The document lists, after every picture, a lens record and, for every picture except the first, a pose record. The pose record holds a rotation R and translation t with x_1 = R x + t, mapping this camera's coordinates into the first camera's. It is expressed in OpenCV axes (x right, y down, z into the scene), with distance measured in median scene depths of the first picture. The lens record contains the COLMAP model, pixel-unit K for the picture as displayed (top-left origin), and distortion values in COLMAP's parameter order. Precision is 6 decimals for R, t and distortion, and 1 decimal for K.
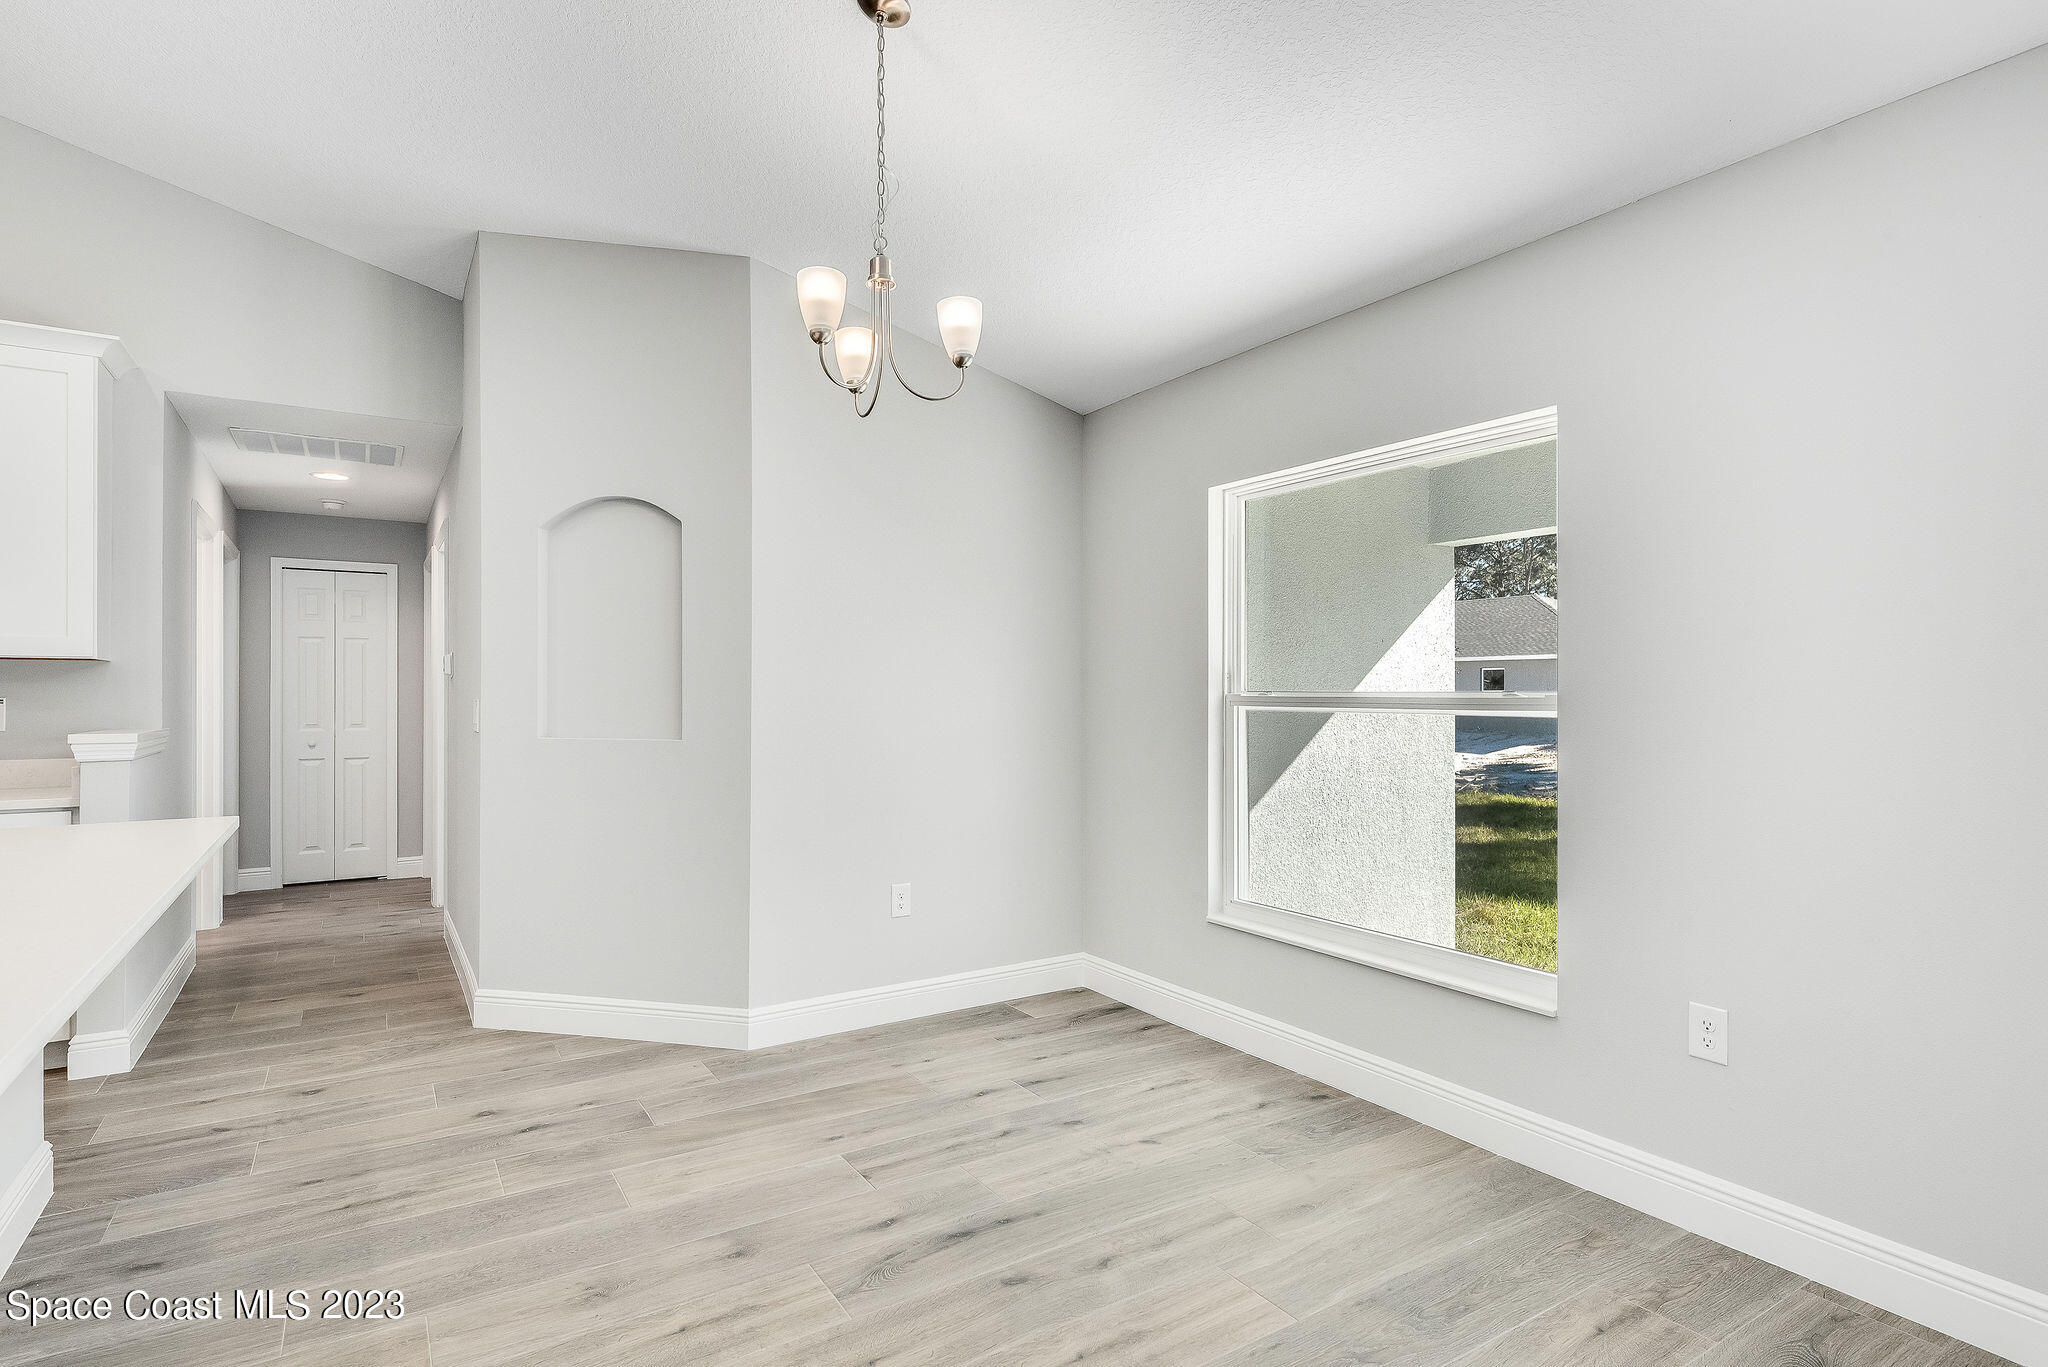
lens RADIAL K [[1032.3, 0, 995.1], [0, 1032.3, 693.7], [0, 0, 1]] dist [0.015691, -0.002997]
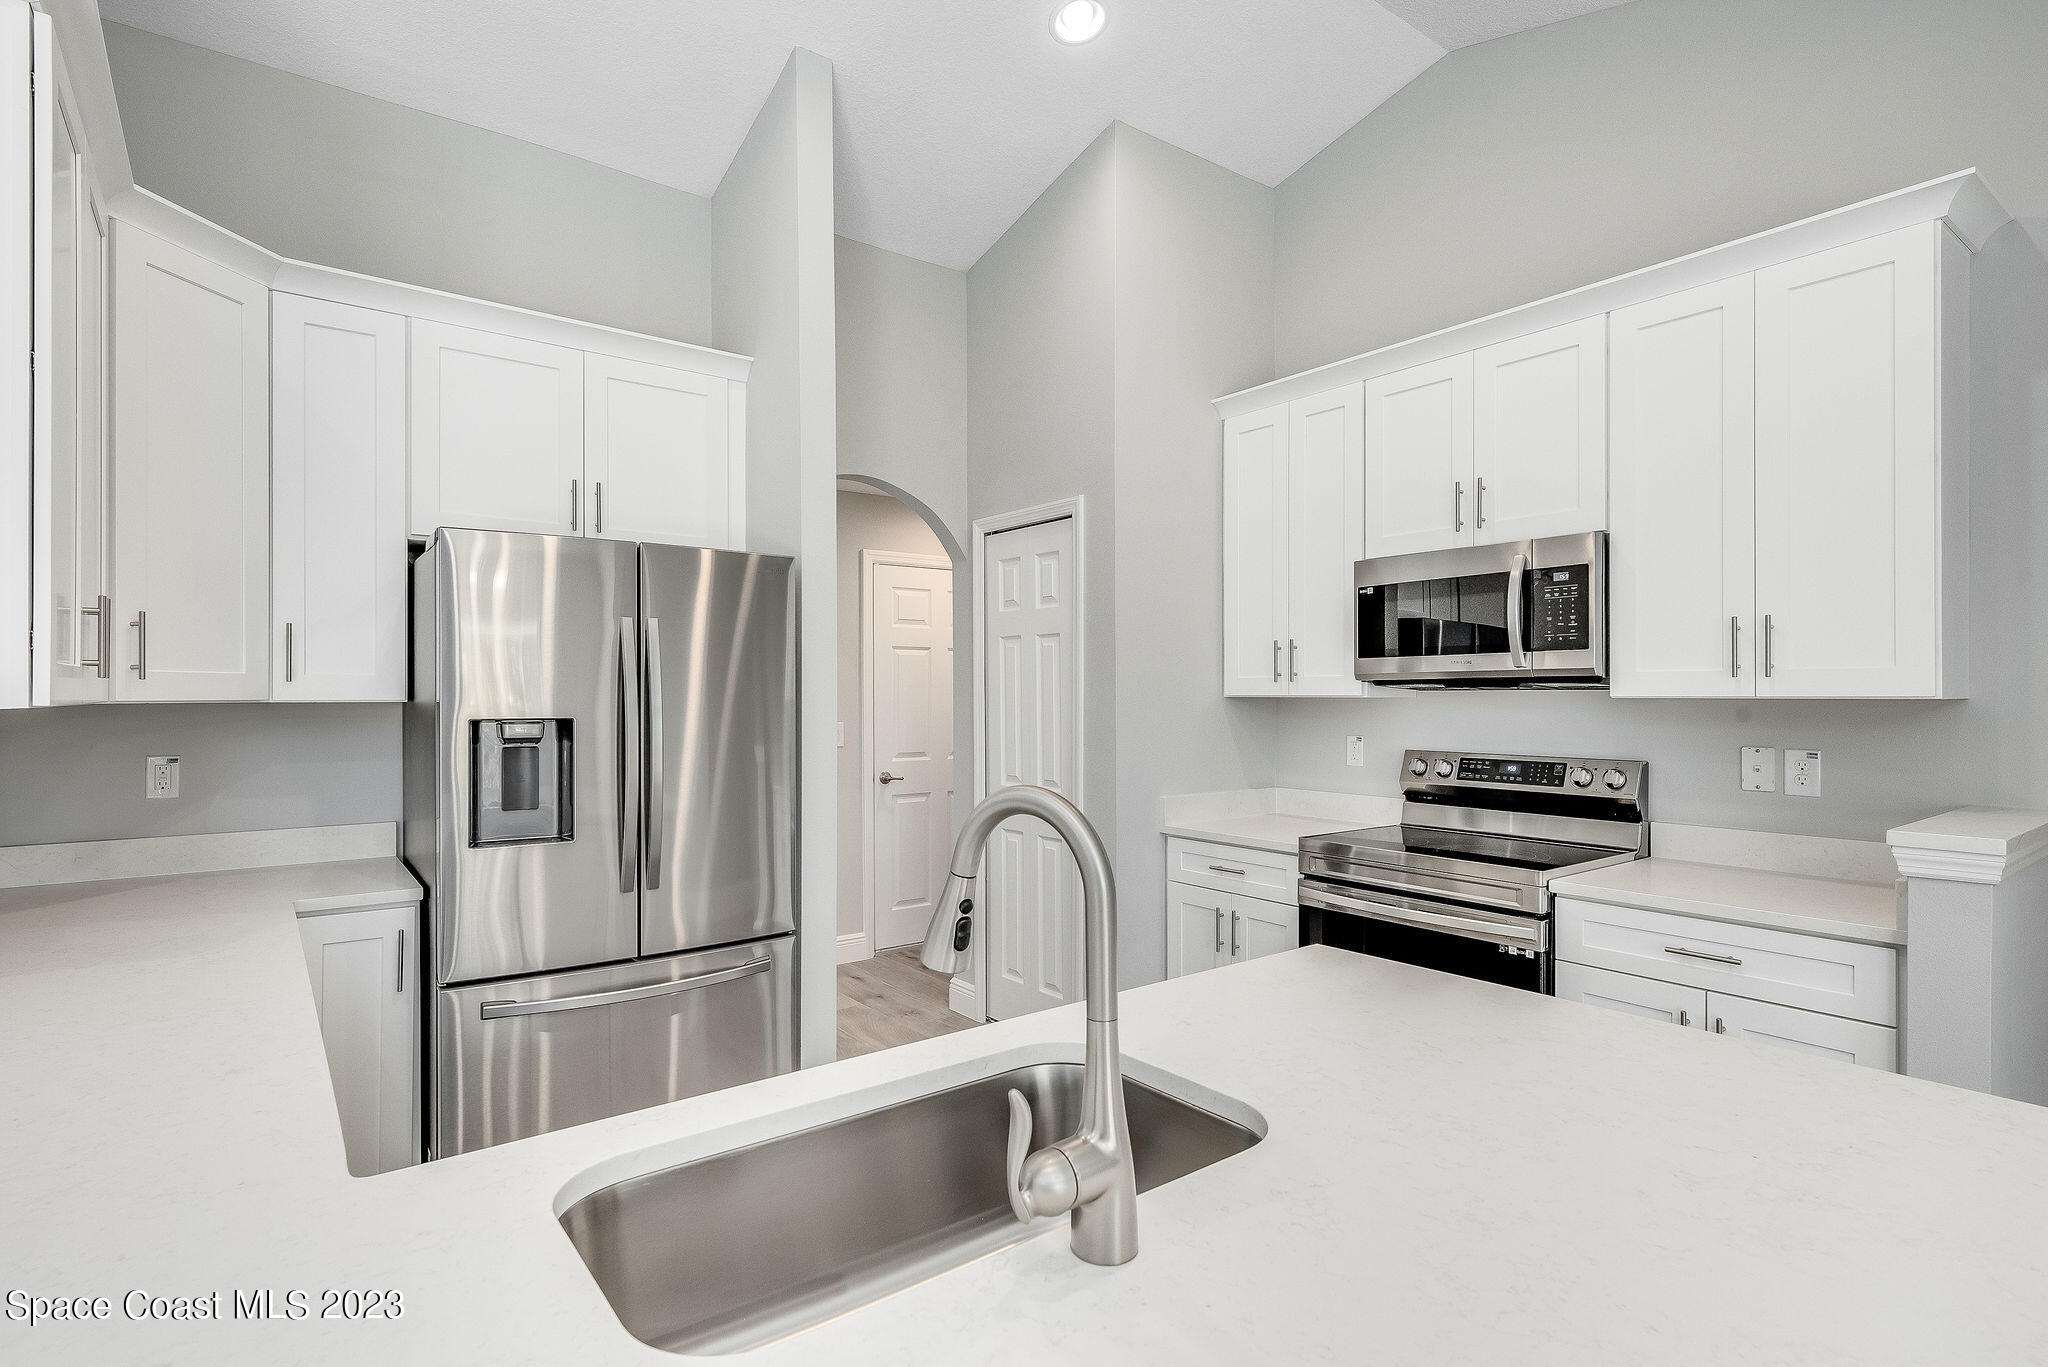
lens RADIAL K [[1019.6, 0, 1015.5], [0, 1019.6, 693.9], [0, 0, 1]] dist [0.001086, 0.000892]
pose [[0.093275, -0.002851, -0.995636, -0.344840], [0.005388, 0.999983, -0.002359, -0.044546], [0.995626, -0.005145, 0.093289, 0.443368]]
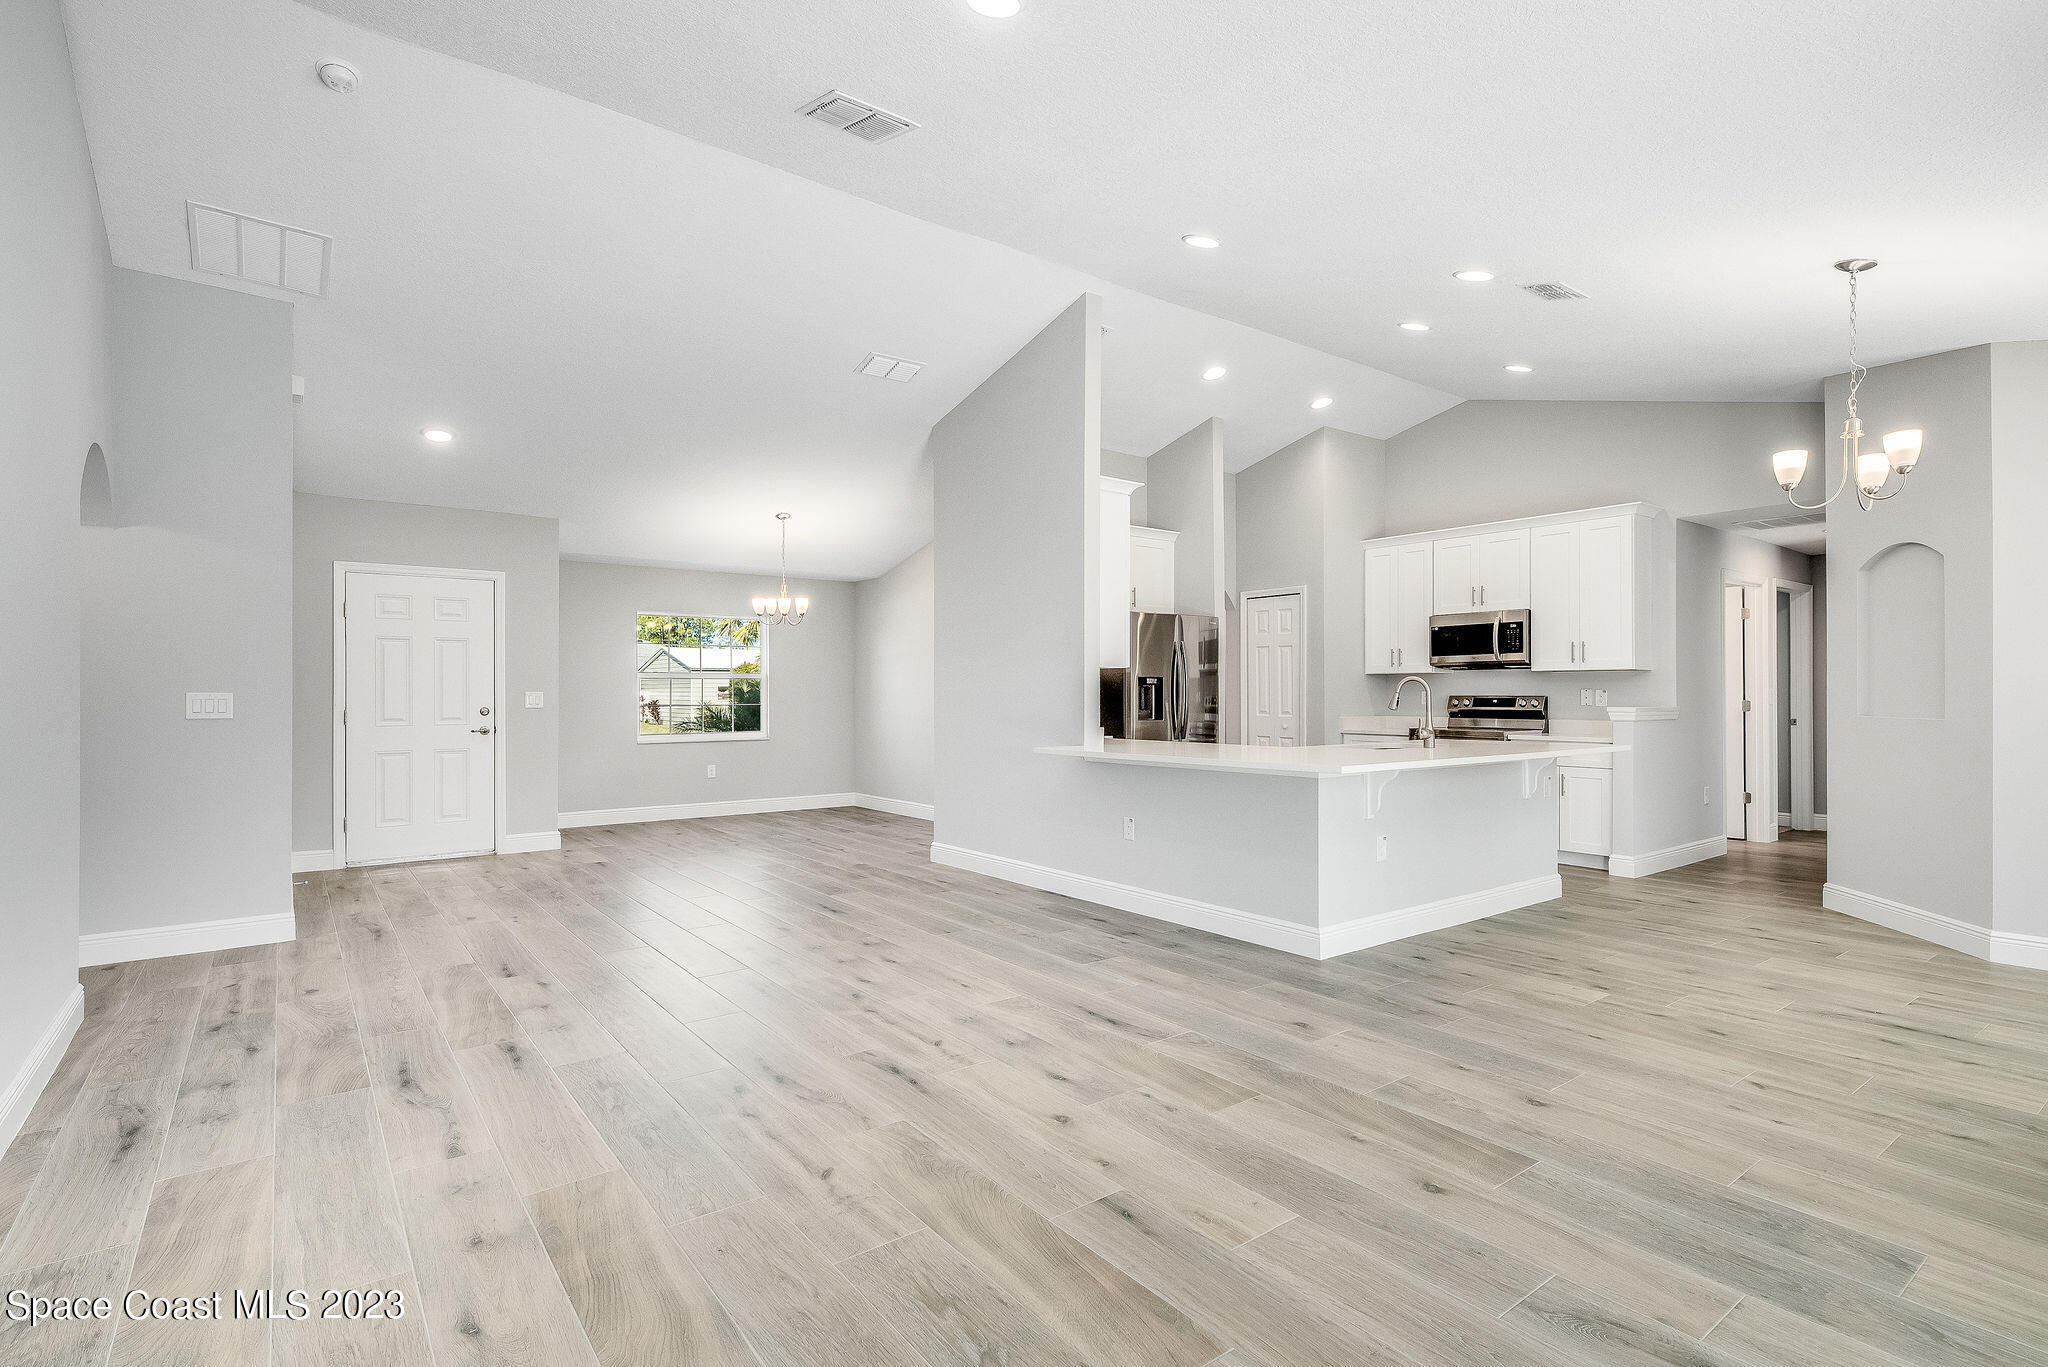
lens RADIAL K [[965.2, 0, 1022.8], [0, 965.2, 688.4], [0, 0, 1]] dist [0.007814, -0.001667]
pose [[0.087658, -0.006339, -0.996130, 0.948176], [0.004086, 0.999974, -0.006003, 0.007861], [0.996142, -0.003544, 0.087682, -0.330091]]
